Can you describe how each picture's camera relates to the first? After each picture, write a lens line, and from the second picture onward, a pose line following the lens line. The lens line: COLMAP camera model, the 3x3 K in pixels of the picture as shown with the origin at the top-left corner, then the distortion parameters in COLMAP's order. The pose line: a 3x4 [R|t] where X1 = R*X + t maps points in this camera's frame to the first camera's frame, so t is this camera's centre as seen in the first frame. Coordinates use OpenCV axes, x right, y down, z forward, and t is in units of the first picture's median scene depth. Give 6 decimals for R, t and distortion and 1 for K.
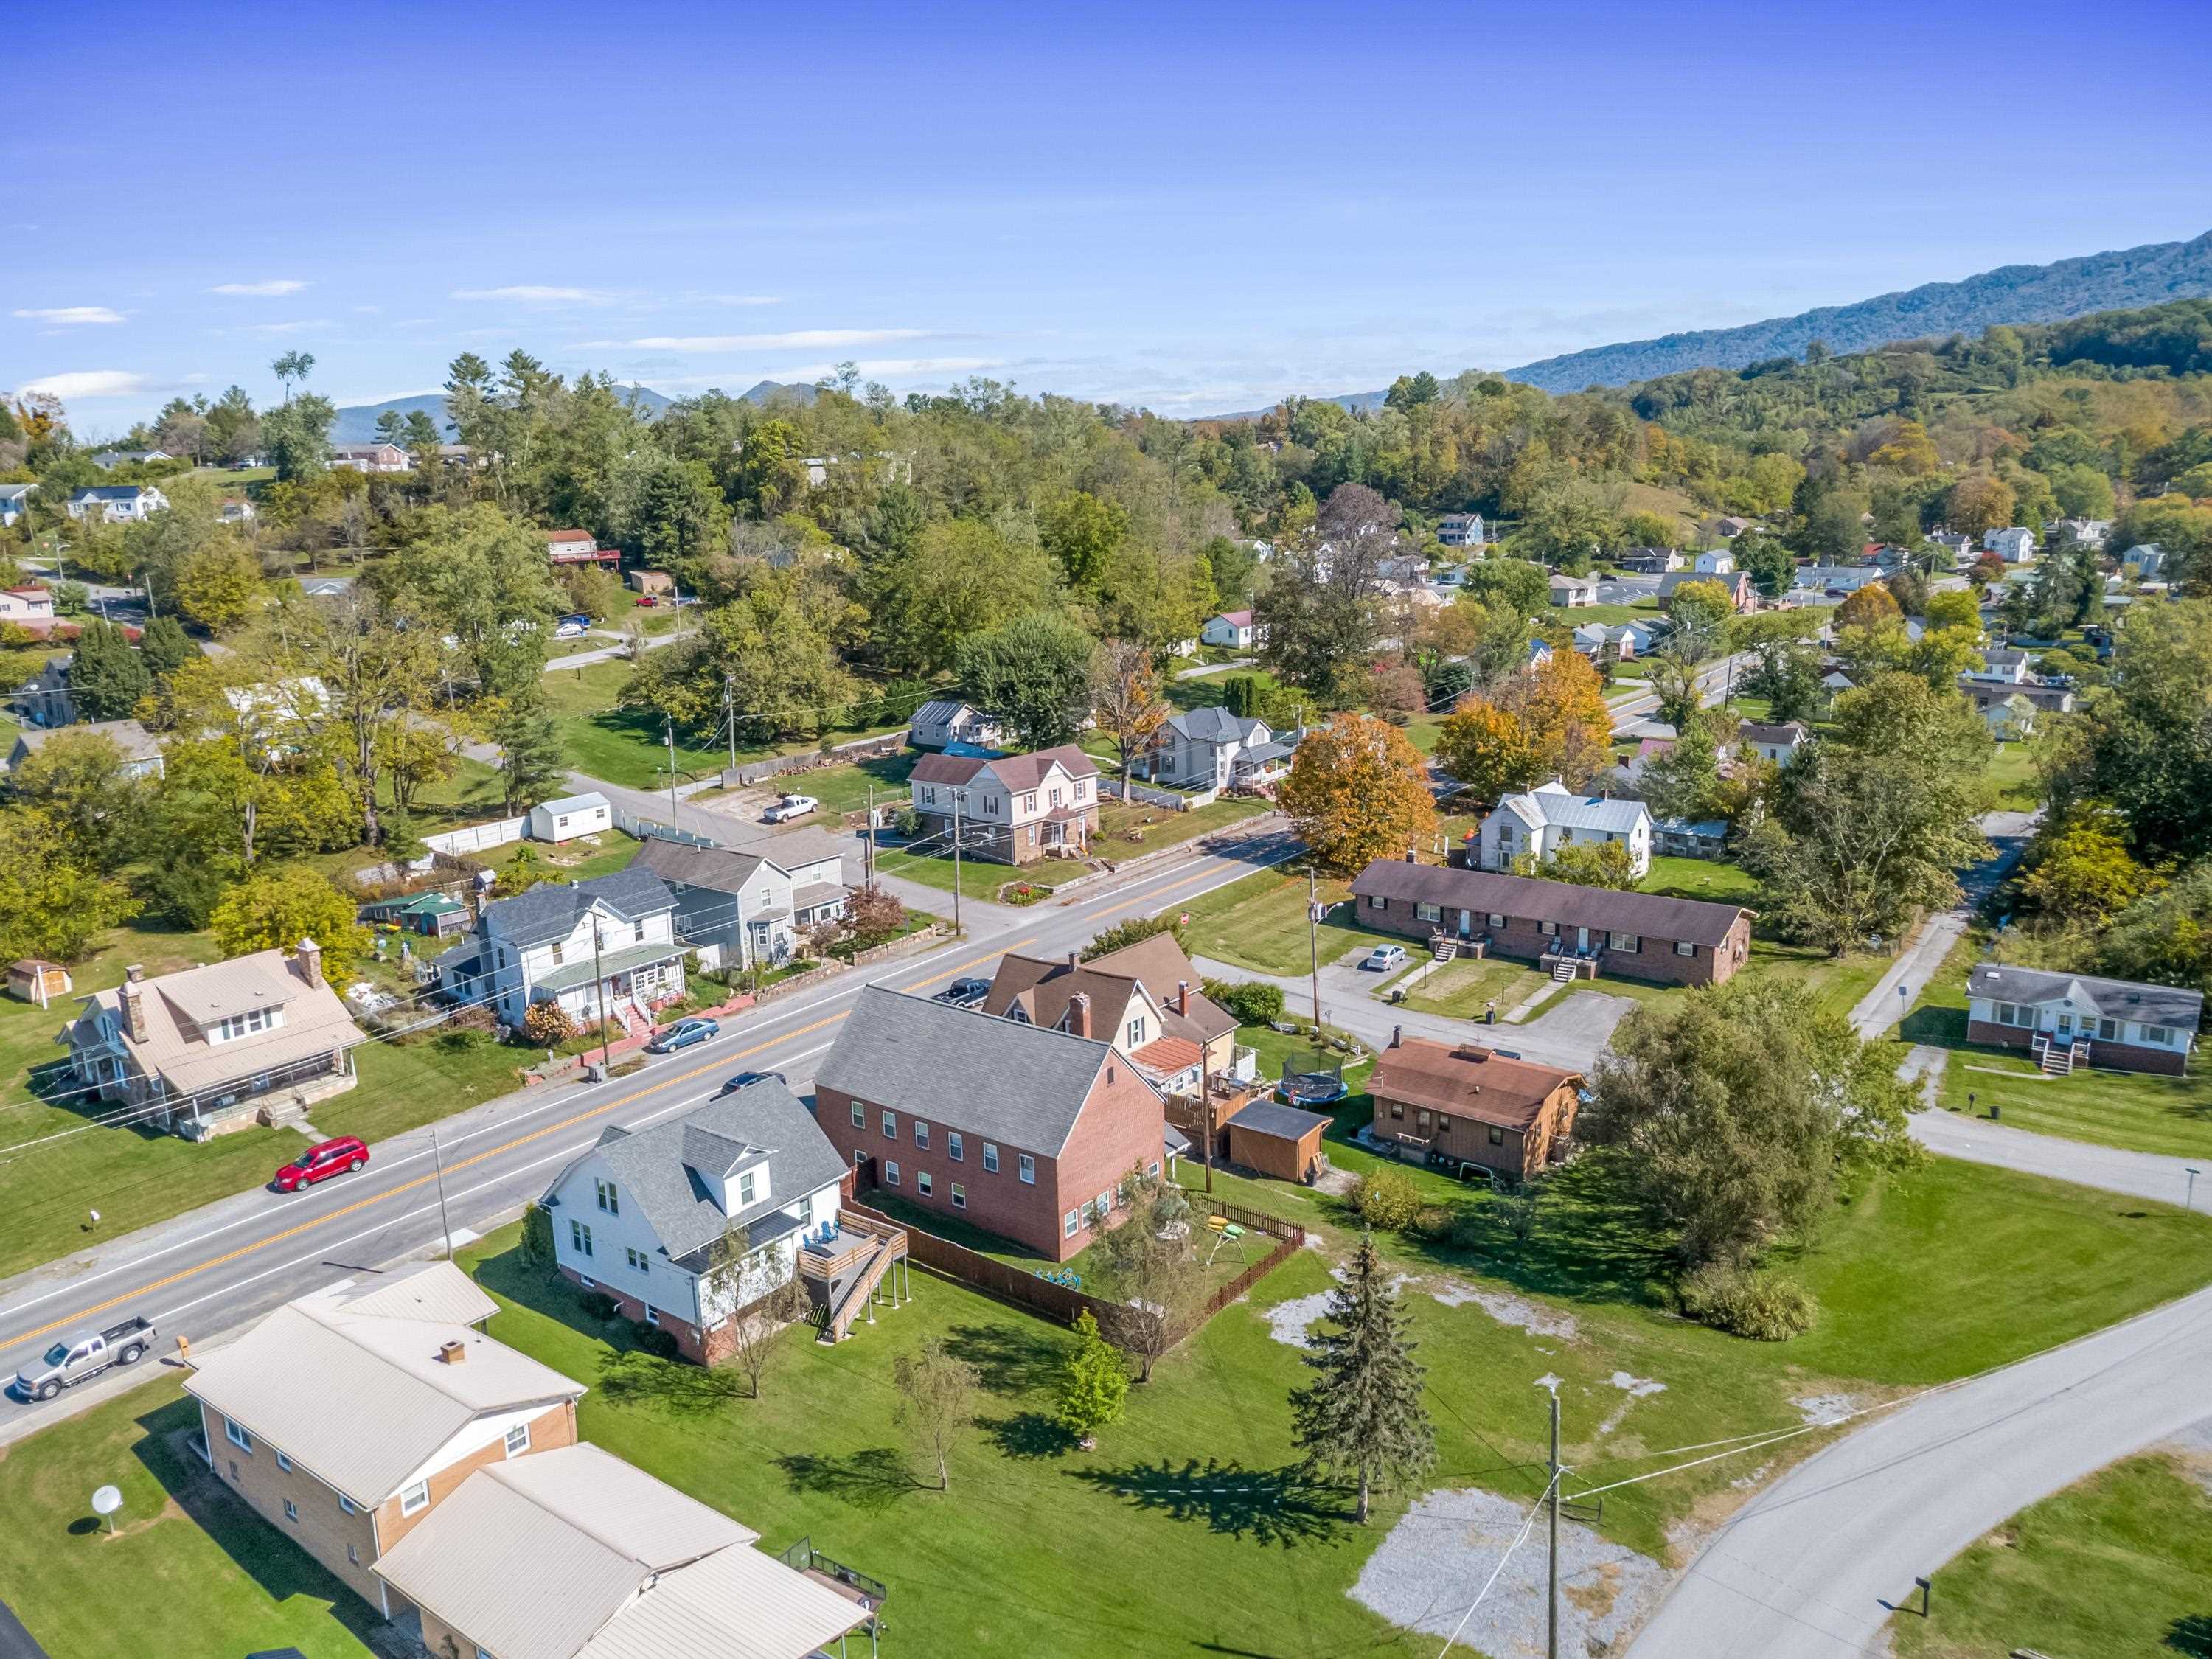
lens RADIAL K [[1571.5, 0, 1095.8], [0, 1571.5, 825.7], [0, 0, 1]] dist [0.001558, 0.005357]
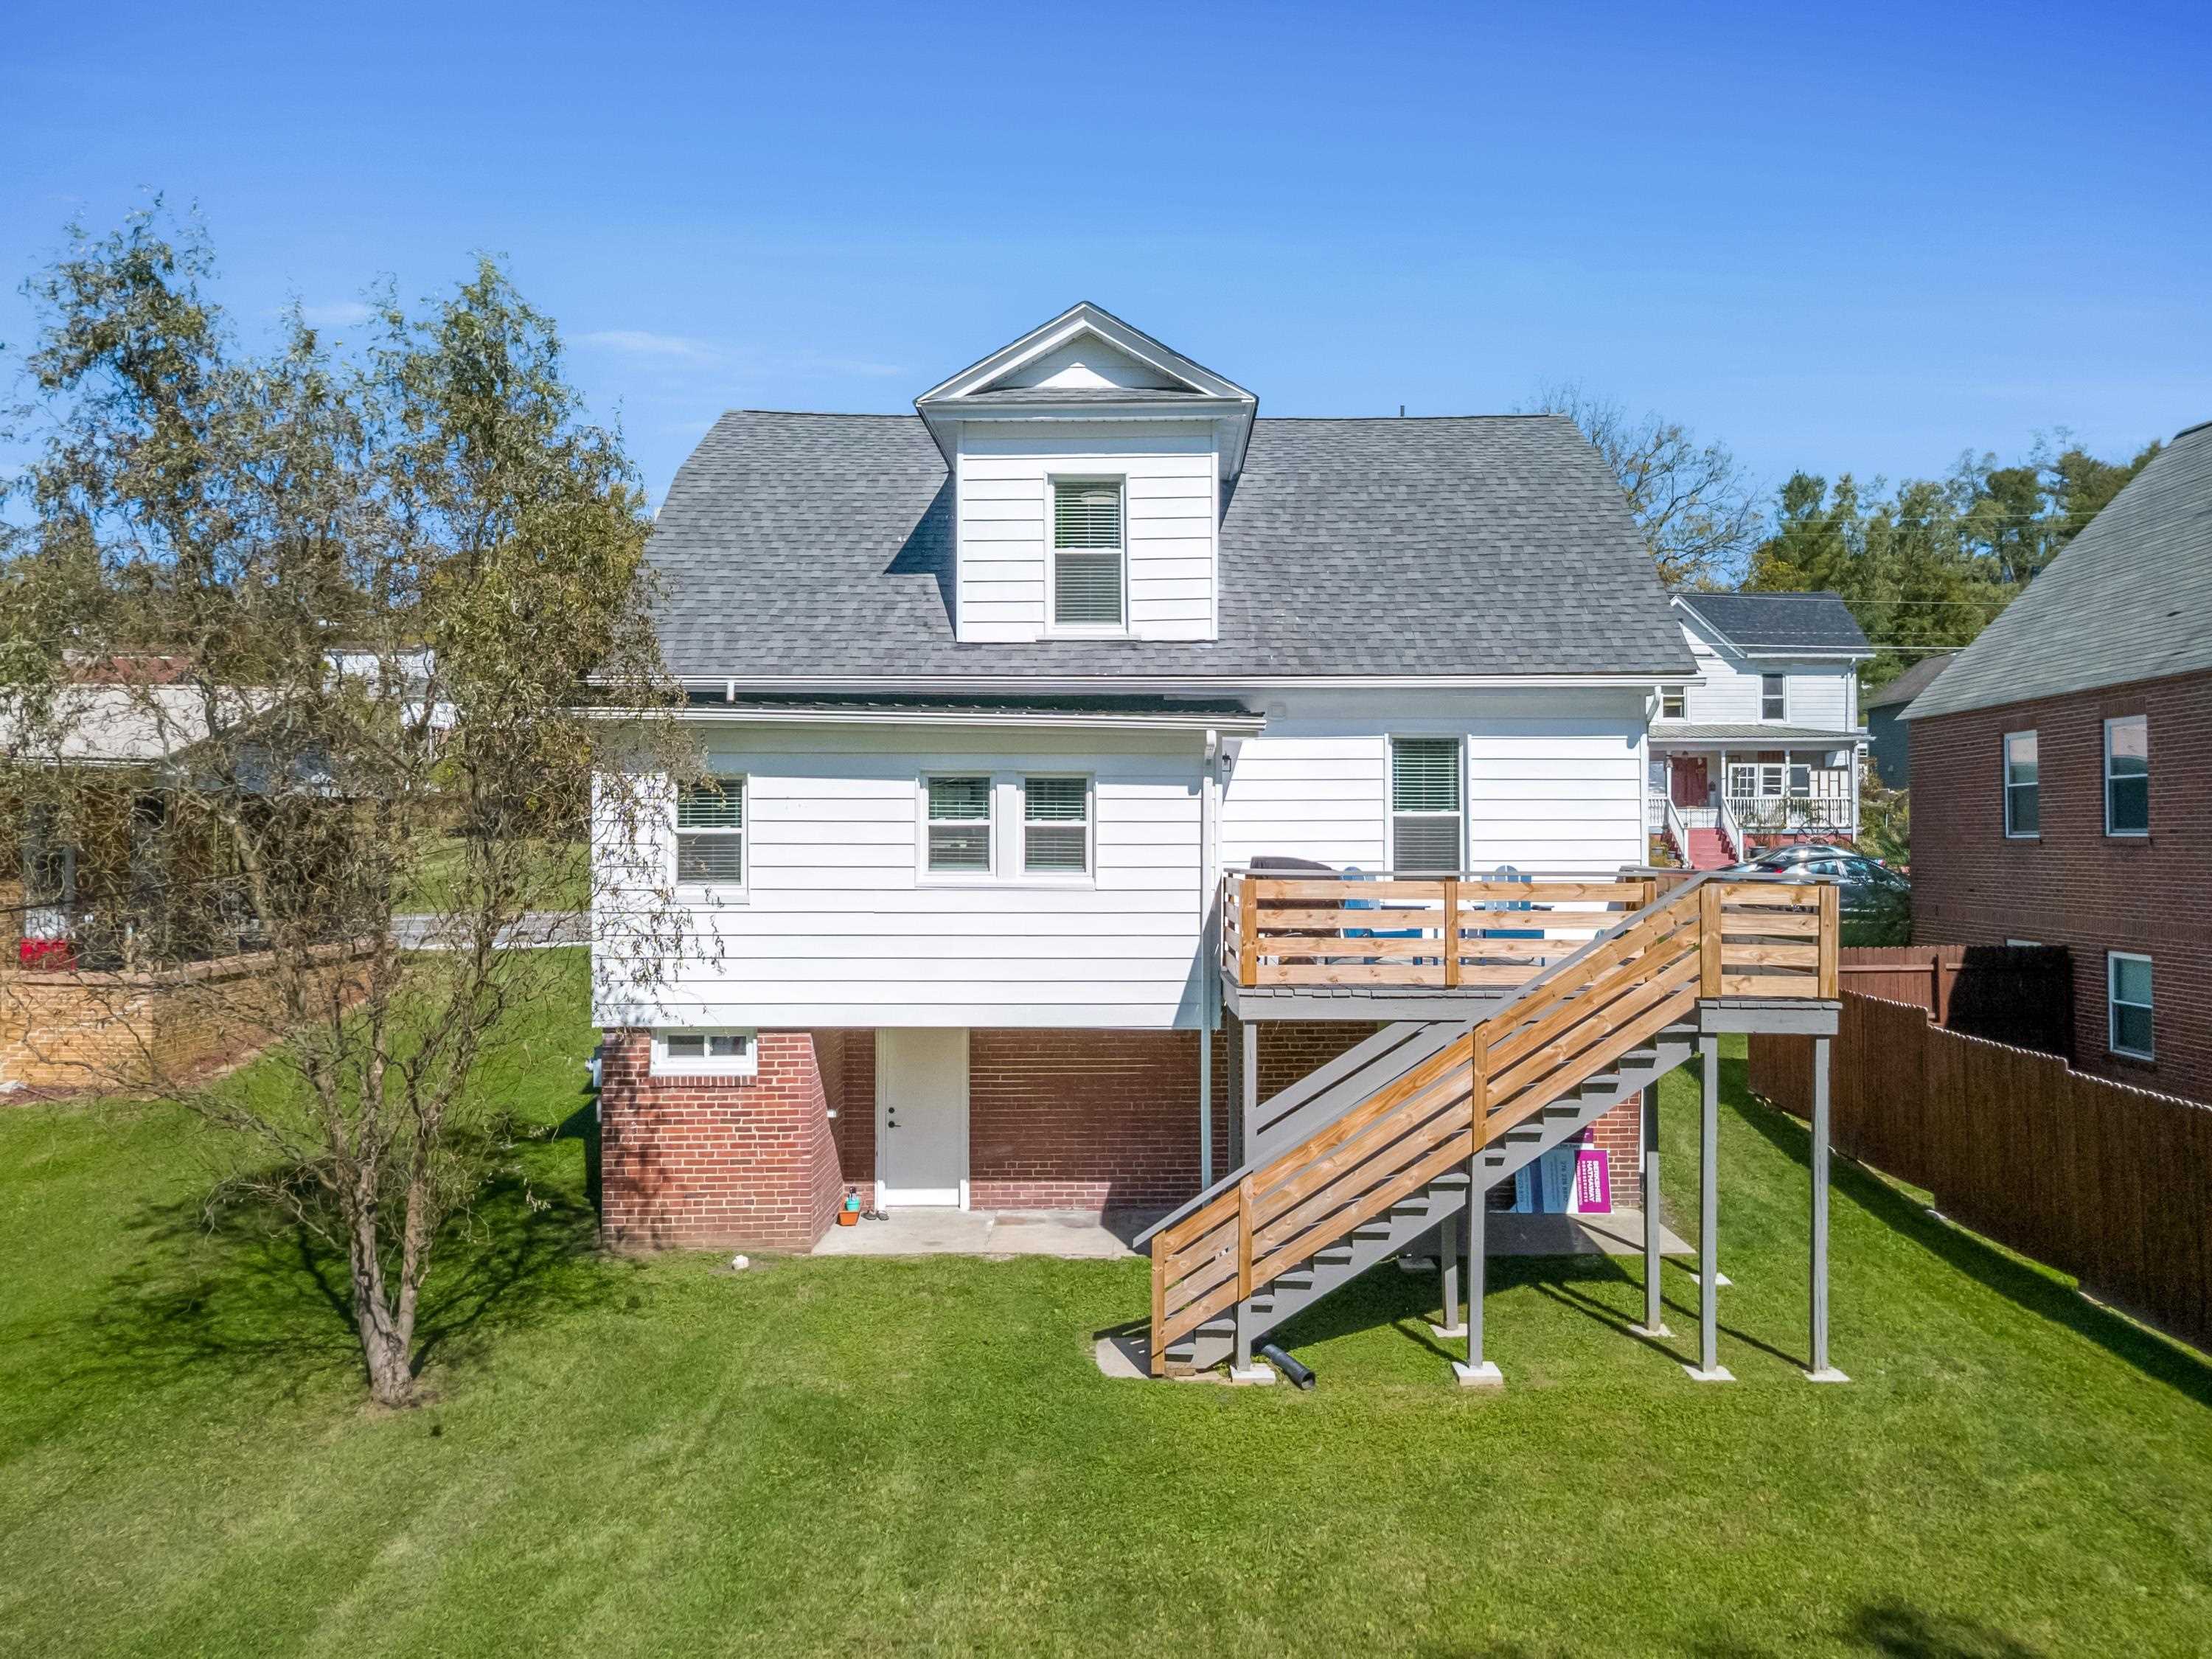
lens RADIAL K [[1571.5, 0, 1189.7], [0, 1571.5, 848.6], [0, 0, 1]] dist [0.001558, 0.005357]
pose [[0.620803, 0.030767, -0.783362, -0.033486], [-0.181845, 0.977628, -0.105712, 0.223184], [0.762585, 0.208077, 0.612510, 0.680645]]
